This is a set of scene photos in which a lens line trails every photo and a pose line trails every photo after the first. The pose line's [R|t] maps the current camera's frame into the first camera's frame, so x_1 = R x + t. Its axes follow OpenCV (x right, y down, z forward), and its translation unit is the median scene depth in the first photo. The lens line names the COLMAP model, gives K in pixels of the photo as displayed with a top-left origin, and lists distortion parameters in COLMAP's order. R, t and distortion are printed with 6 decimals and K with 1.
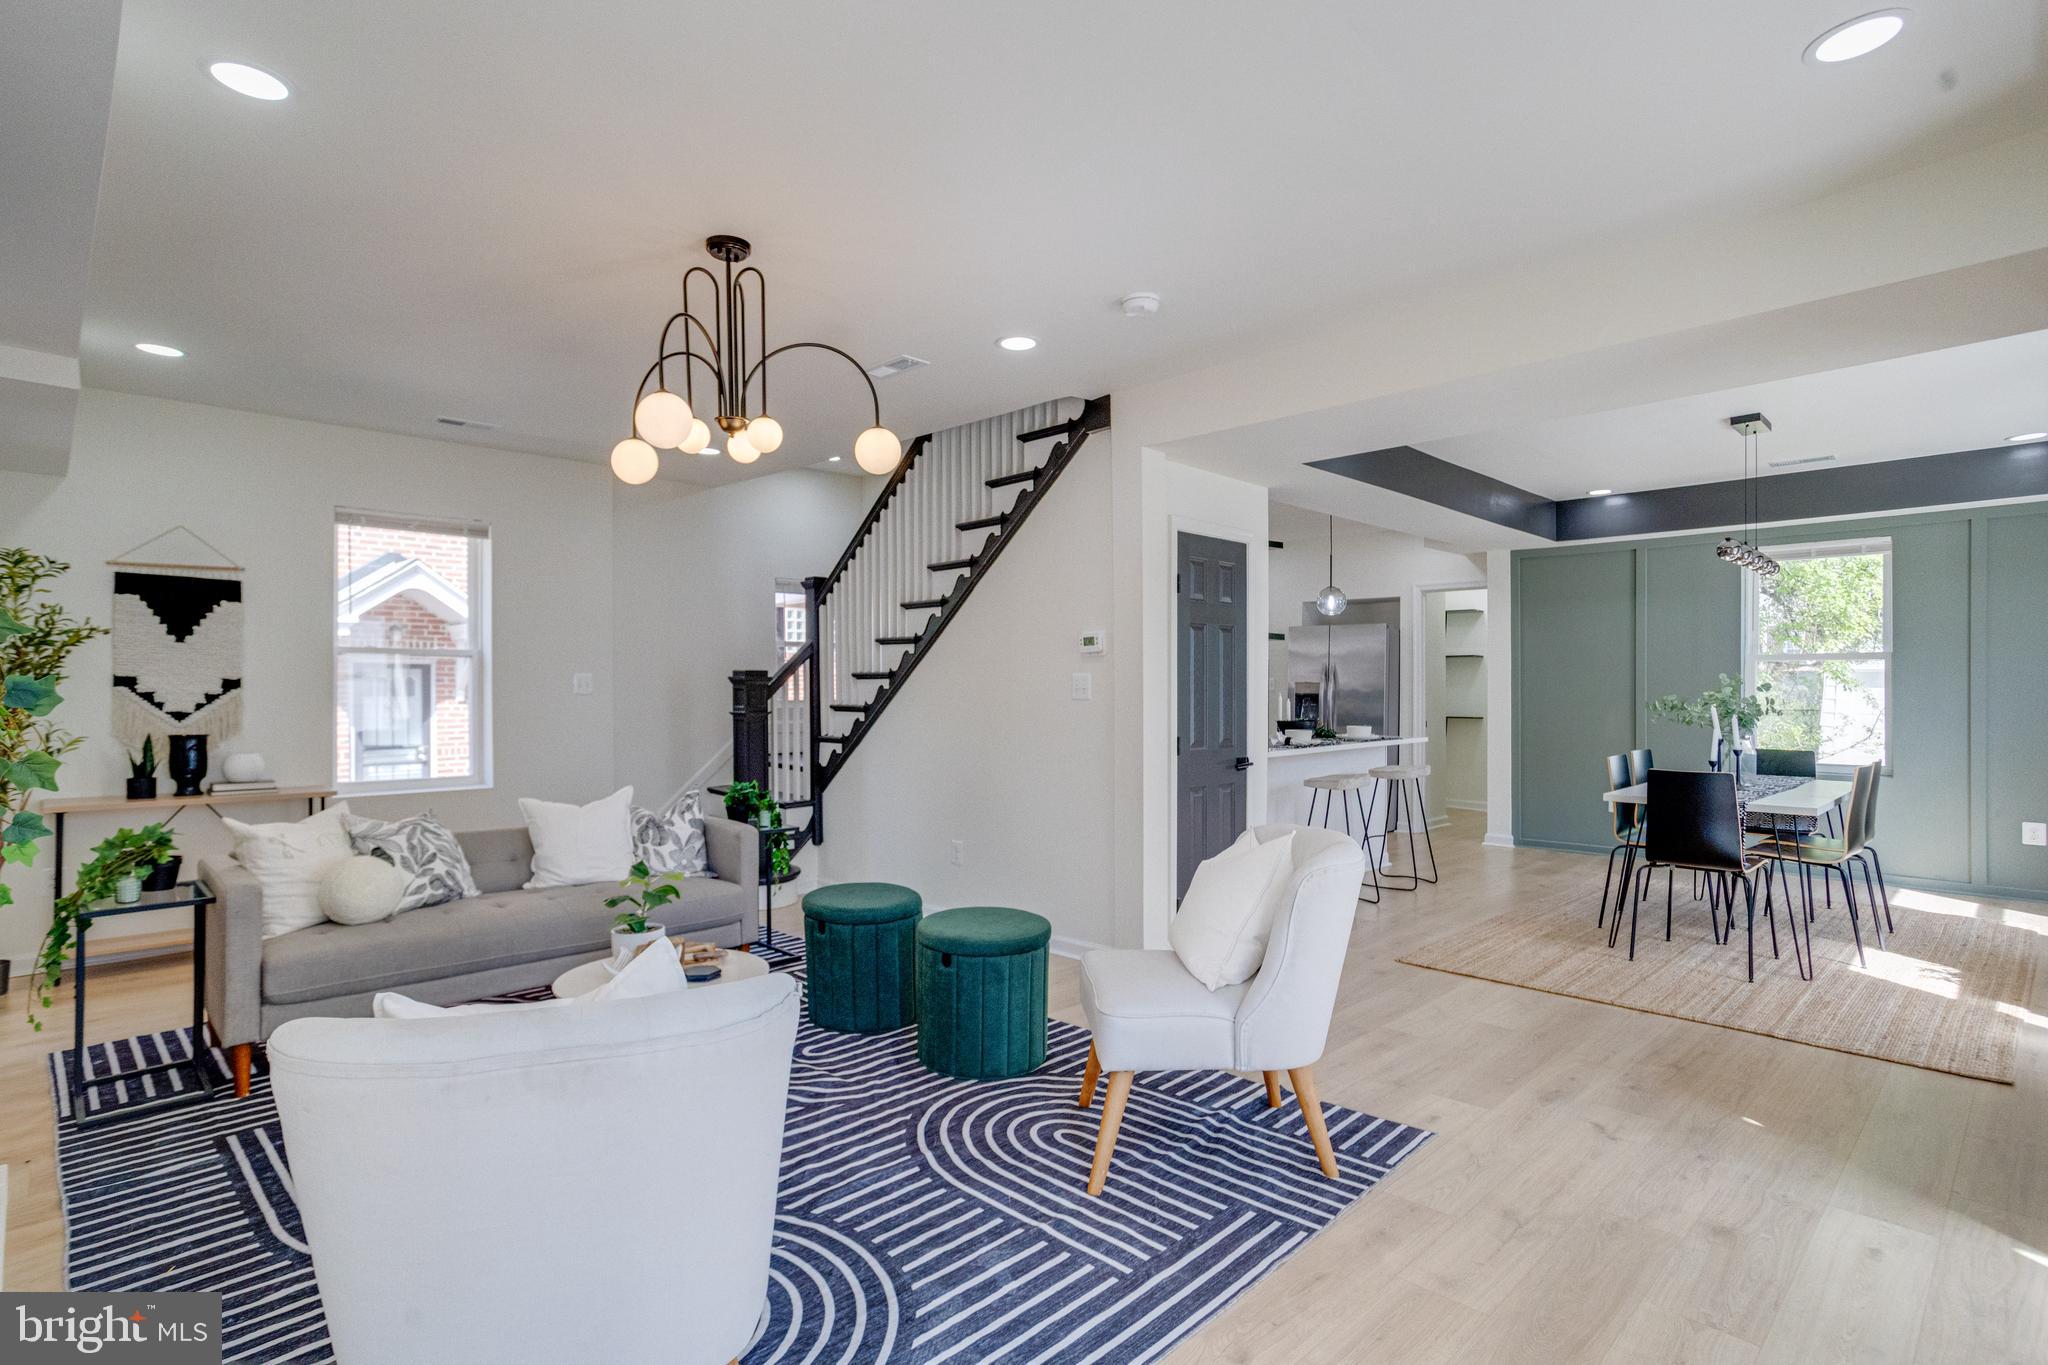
lens RADIAL K [[1015.9, 0, 982.6], [0, 1015.9, 679.3], [0, 0, 1]] dist [-0.034454, 0.024551]
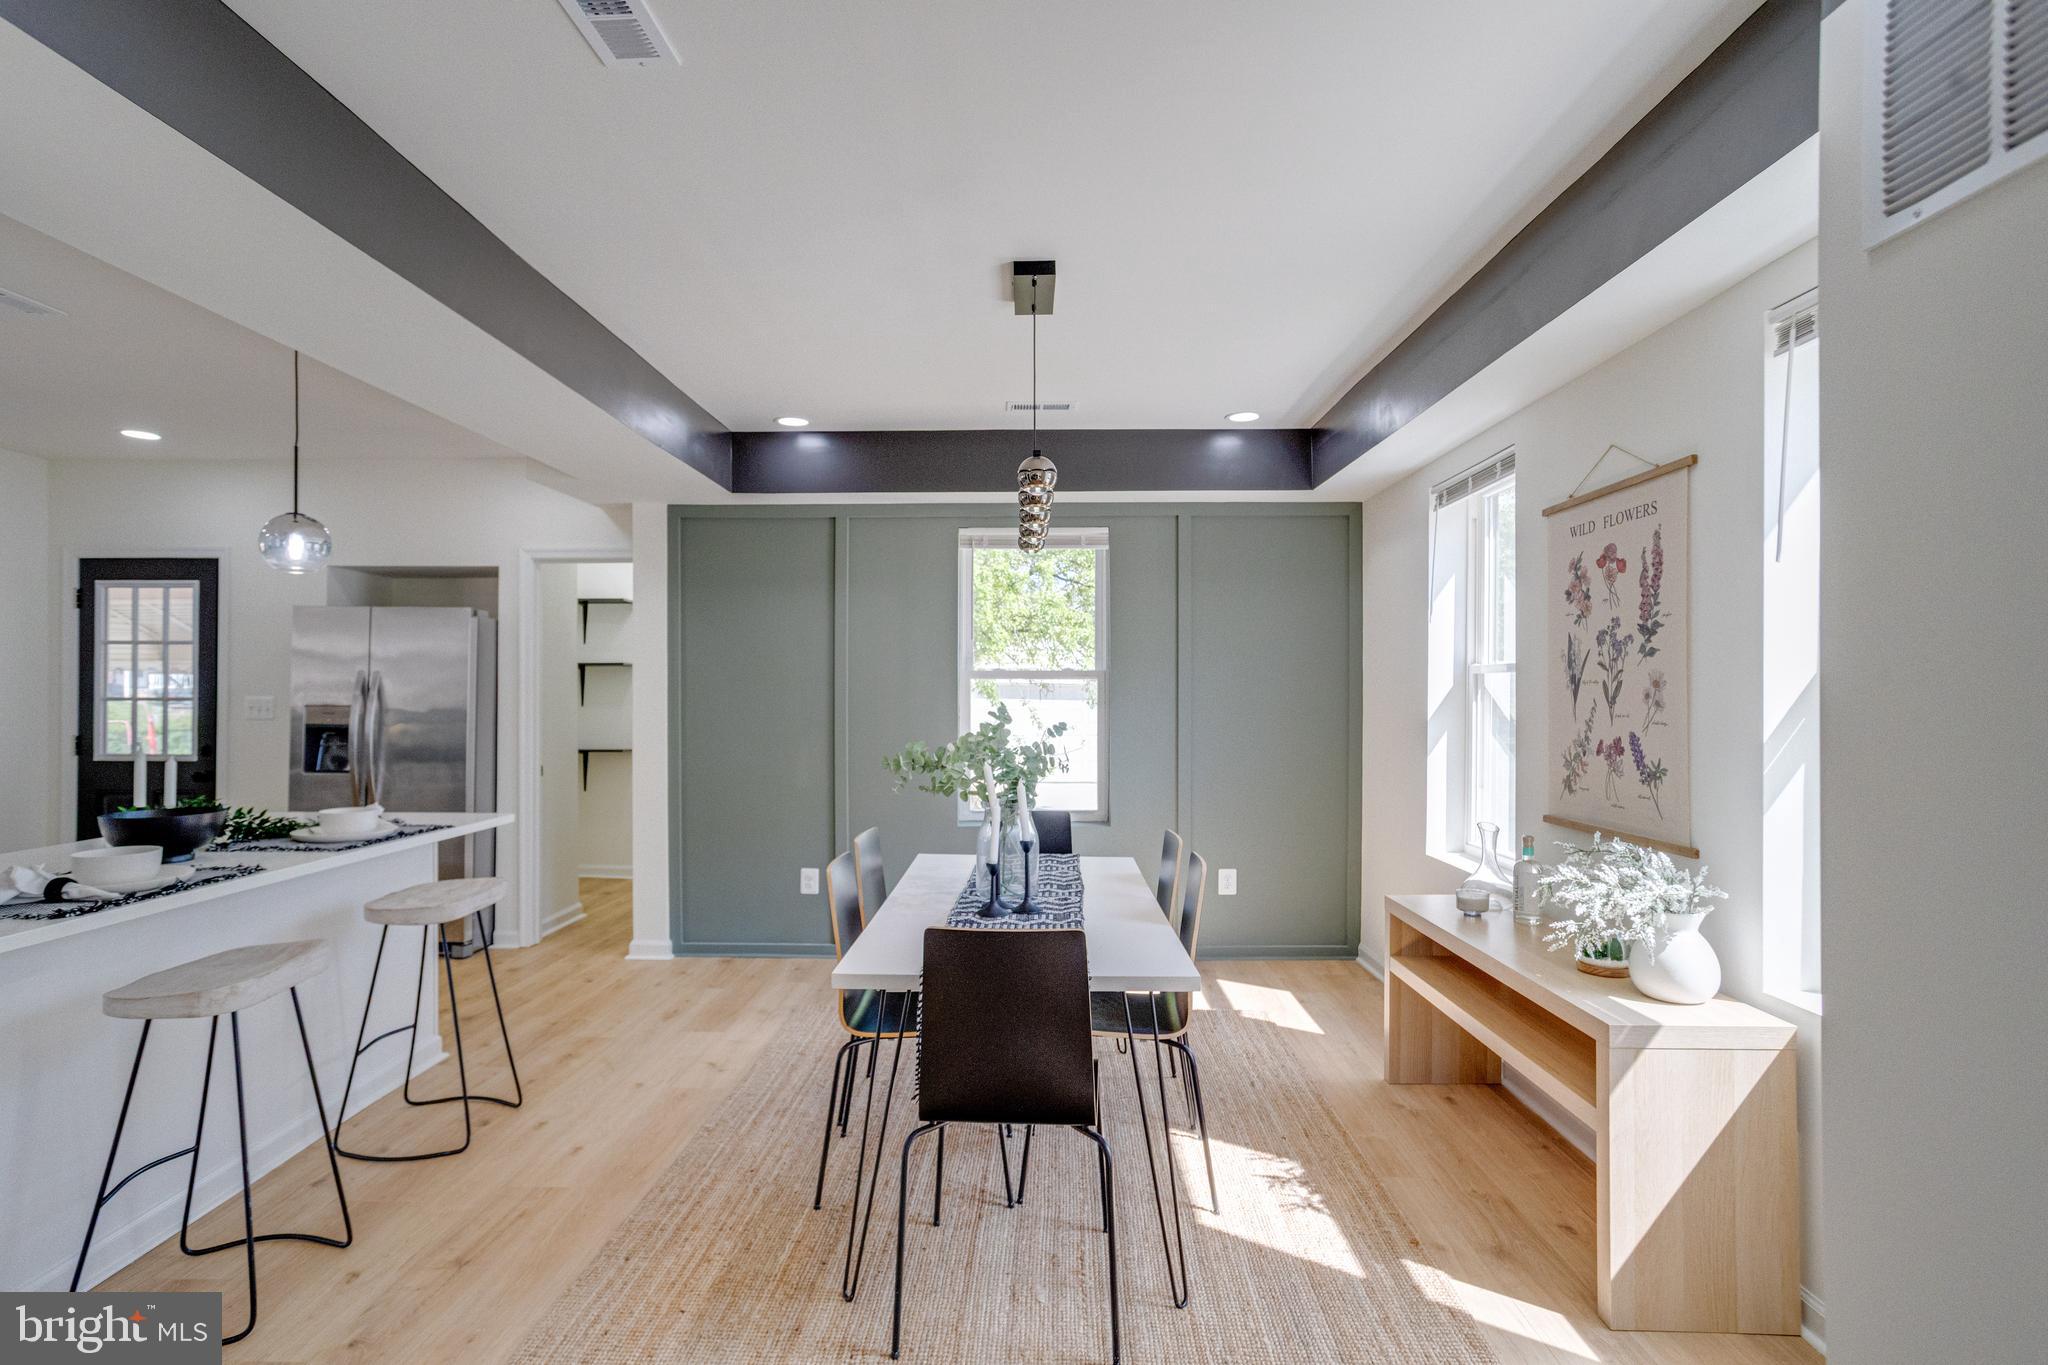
lens RADIAL K [[1015.9, 0, 1030.8], [0, 1015.9, 691.4], [0, 0, 1]] dist [-0.034454, 0.024551]
pose [[0.687634, 0.000662, 0.726057, 0.332540], [-0.005643, 0.999974, 0.004432, -0.016548], [-0.726036, -0.007145, 0.687620, 0.597552]]
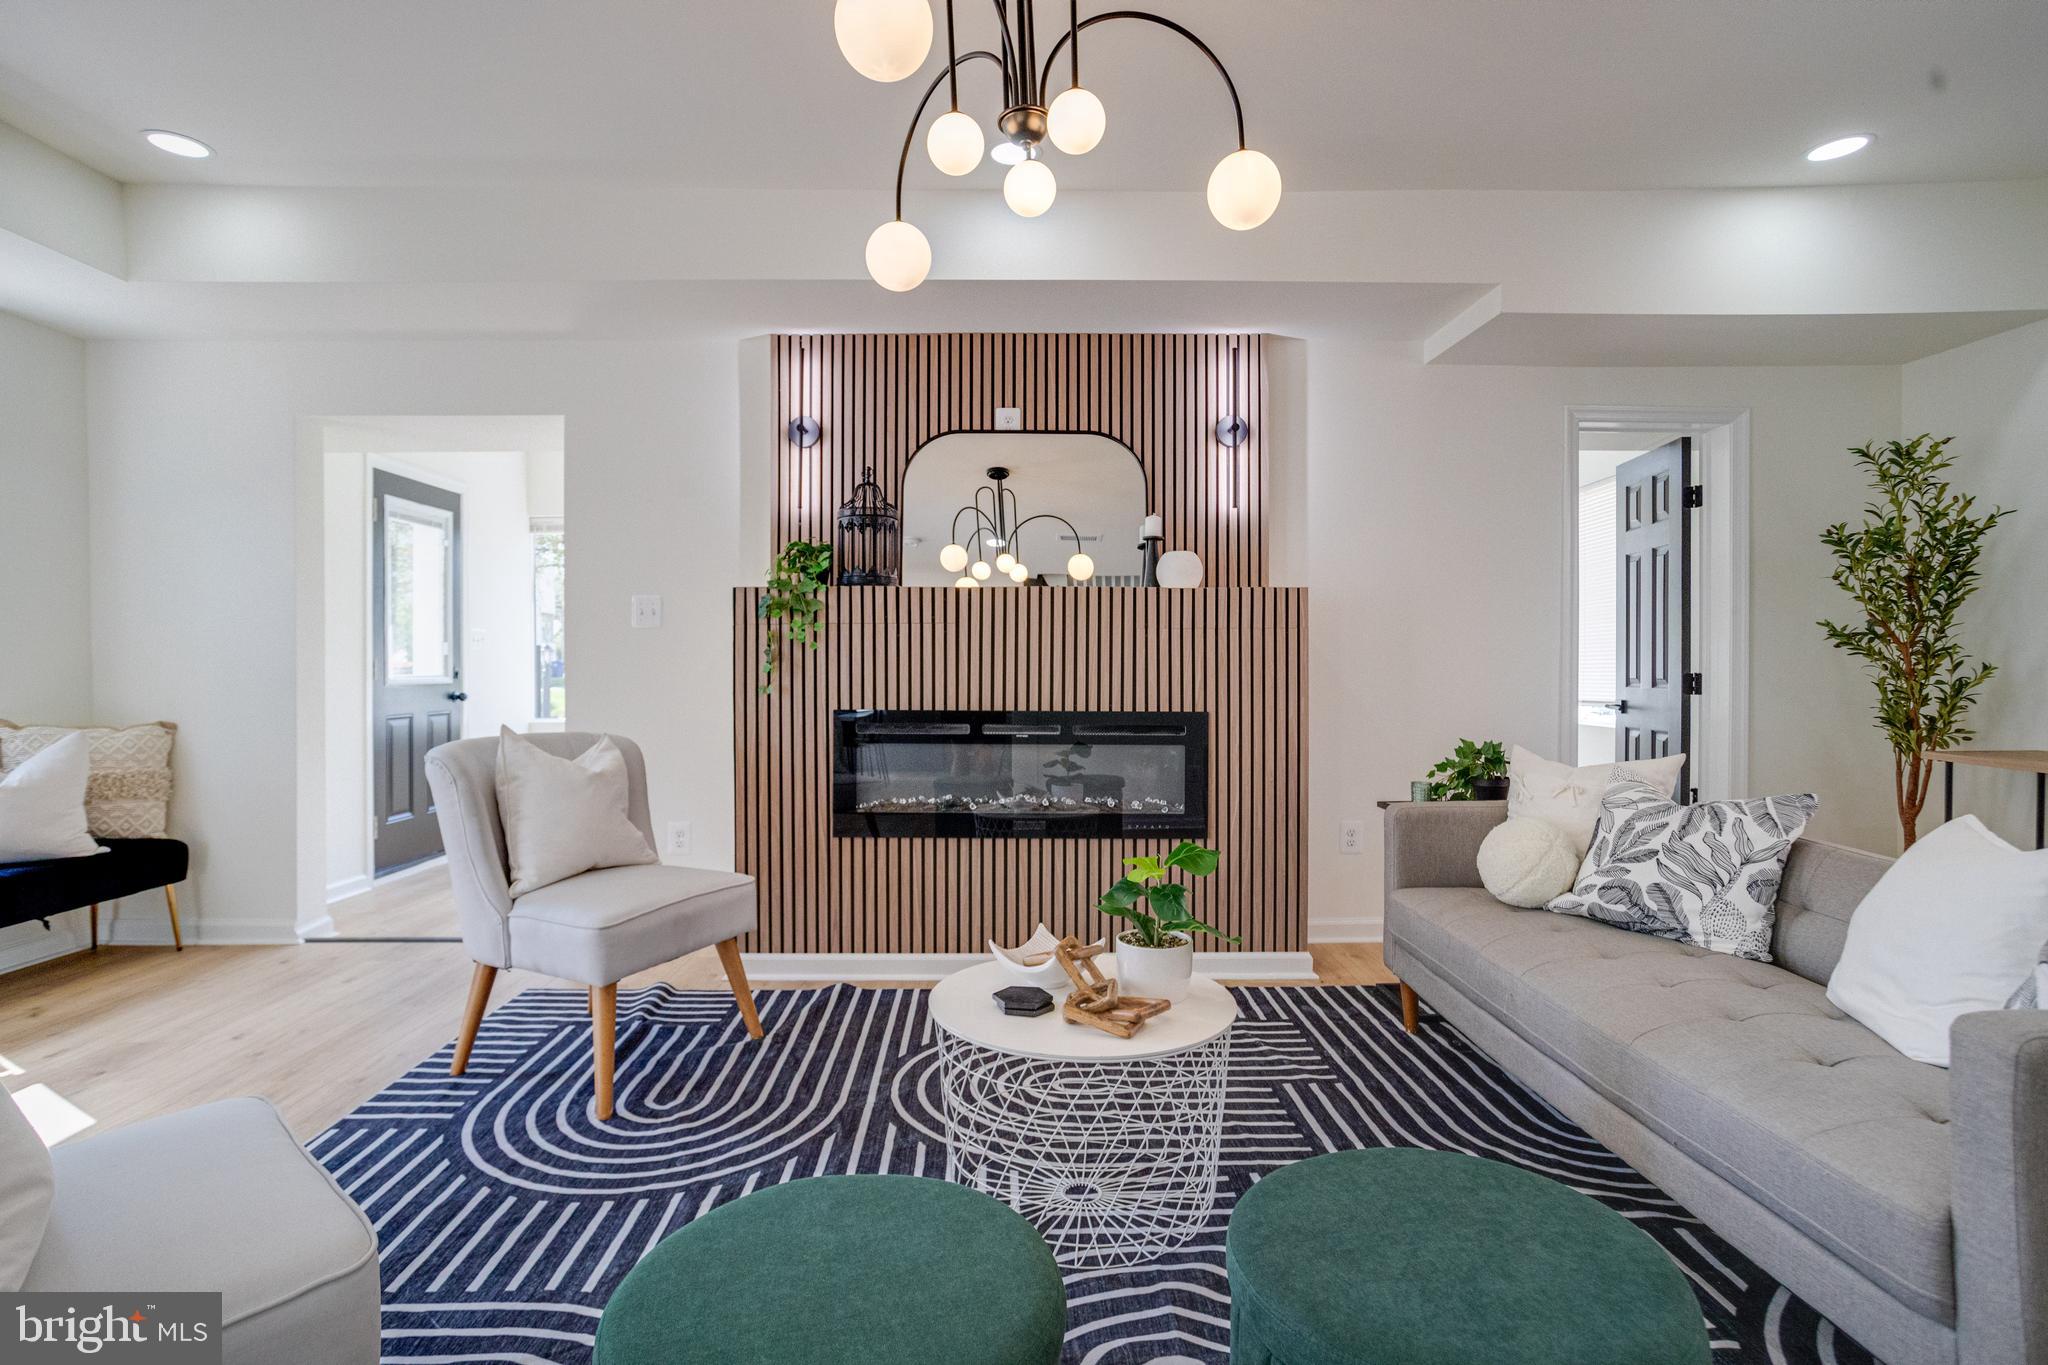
lens RADIAL K [[1015.9, 0, 1029.2], [0, 1015.9, 657.6], [0, 0, 1]] dist [-0.034454, 0.024551]
pose [[-0.665135, 0.004502, -0.746709, 0.134107], [0.009199, 0.999955, -0.002165, 0.042090], [0.746666, -0.008309, -0.665147, 0.896858]]
